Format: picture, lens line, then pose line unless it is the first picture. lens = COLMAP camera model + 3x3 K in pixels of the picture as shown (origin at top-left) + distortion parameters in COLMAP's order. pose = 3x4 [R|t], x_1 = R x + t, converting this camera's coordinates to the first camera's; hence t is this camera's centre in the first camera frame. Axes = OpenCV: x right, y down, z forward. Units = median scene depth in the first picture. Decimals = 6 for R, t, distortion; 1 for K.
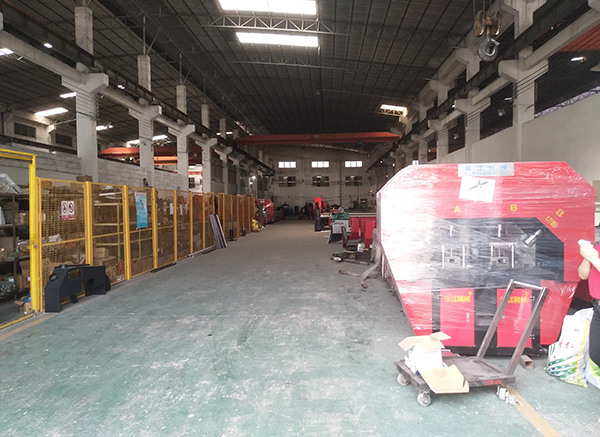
lens RADIAL K [[450.3, 0, 300.0], [0, 450.3, 218.5], [0, 0, 1]] dist [0.076290, -0.113990]
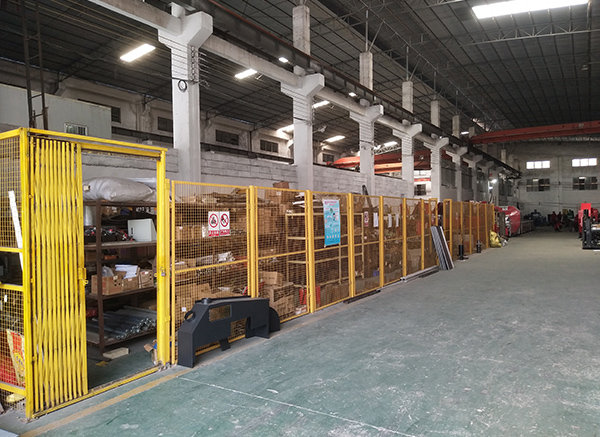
lens RADIAL K [[450.3, 0, 300.0], [0, 450.3, 218.5], [0, 0, 1]] dist [0.076290, -0.113990]
pose [[0.874519, 0.003577, -0.484978, -0.010027], [-0.012149, 0.999821, -0.014534, -0.005379], [0.484839, 0.018603, 0.874406, 0.126273]]
